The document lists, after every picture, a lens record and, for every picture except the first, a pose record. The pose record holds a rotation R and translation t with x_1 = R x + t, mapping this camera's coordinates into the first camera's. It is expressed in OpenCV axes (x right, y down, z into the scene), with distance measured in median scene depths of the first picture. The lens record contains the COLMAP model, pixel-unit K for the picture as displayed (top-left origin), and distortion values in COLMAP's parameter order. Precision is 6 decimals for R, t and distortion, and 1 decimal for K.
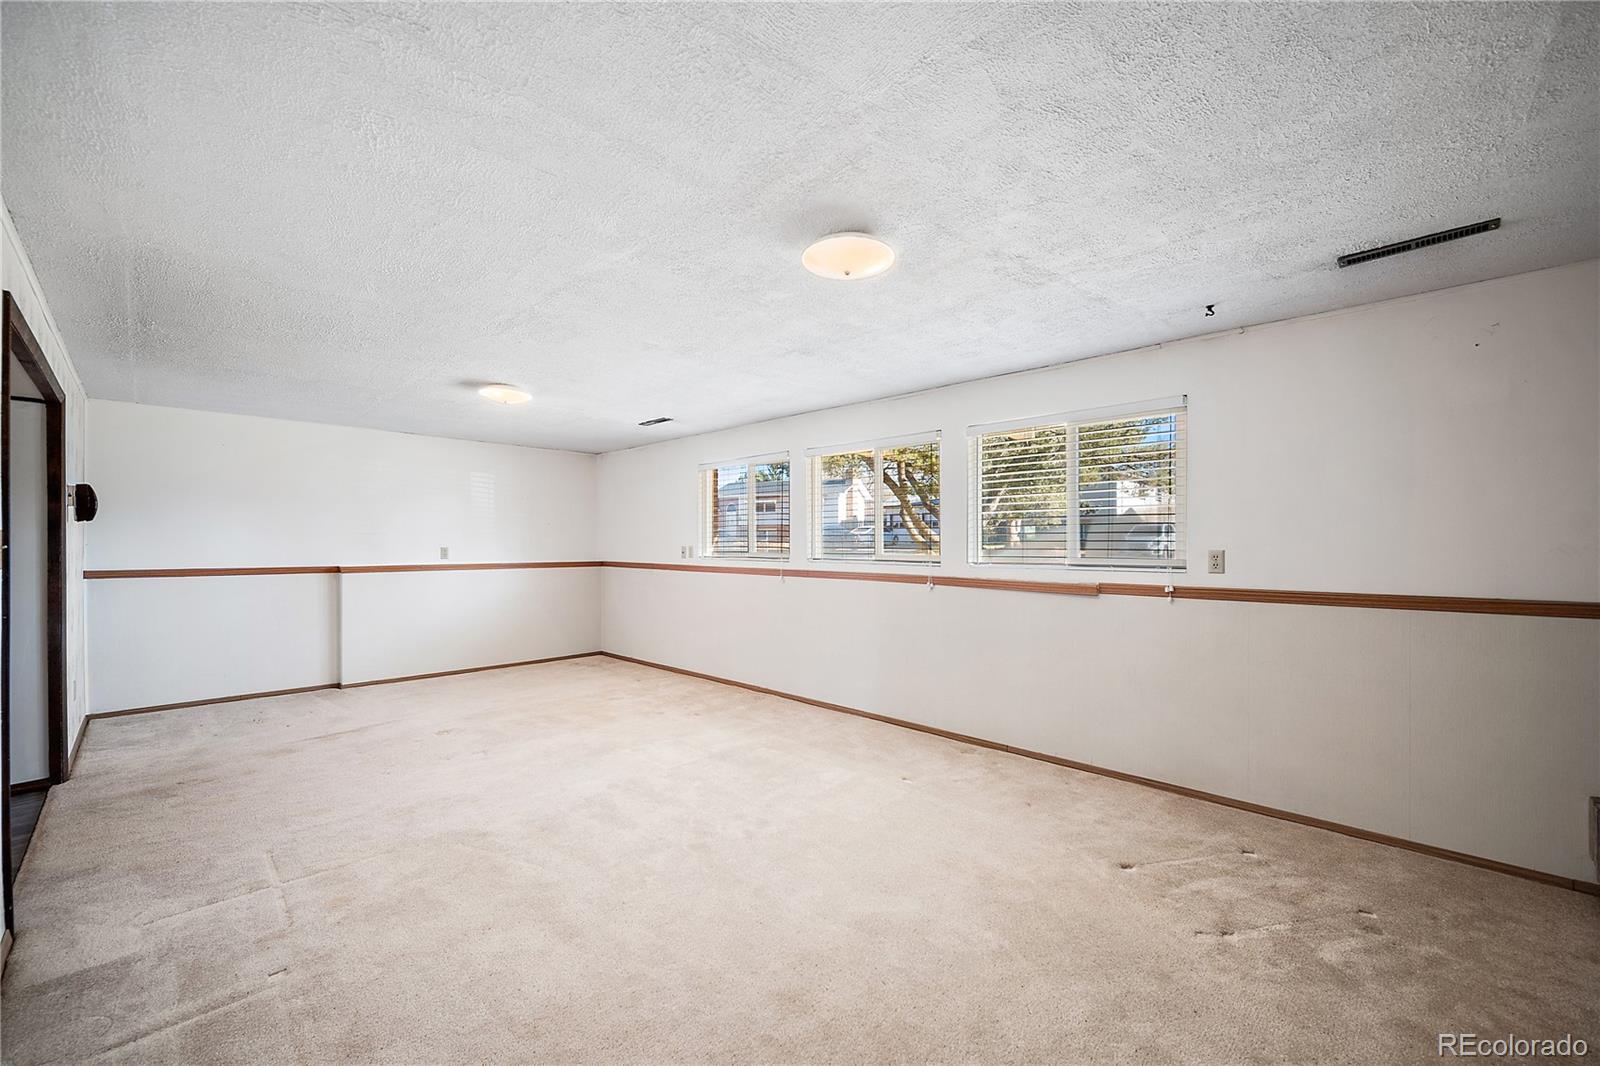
lens RADIAL K [[626.6, 0, 799.6], [0, 626.6, 537.3], [0, 0, 1]] dist [-0.000341, 0.000100]
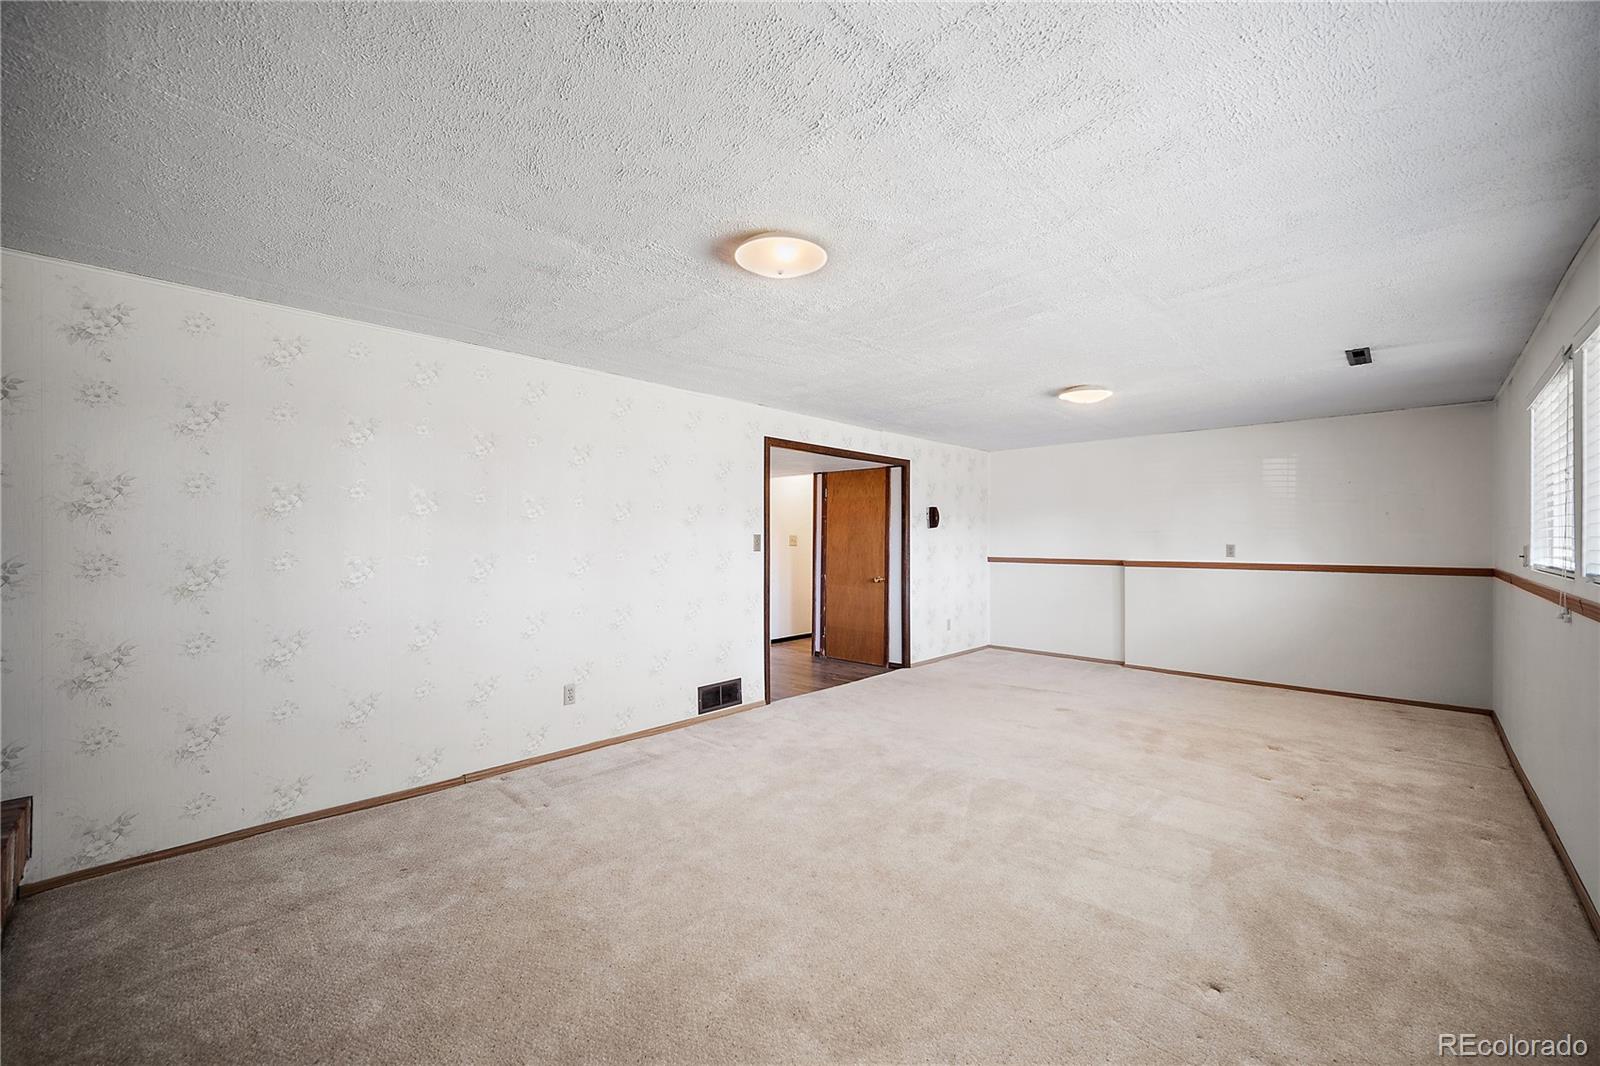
lens RADIAL K [[626.6, 0, 799.9], [0, 626.6, 542.1], [0, 0, 1]] dist [-0.000341, 0.000100]
pose [[0.010941, -0.000249, -0.999940, 0.476835], [0.009553, 0.999954, -0.000145, 0.008635], [0.999895, -0.009551, 0.010943, 0.461390]]
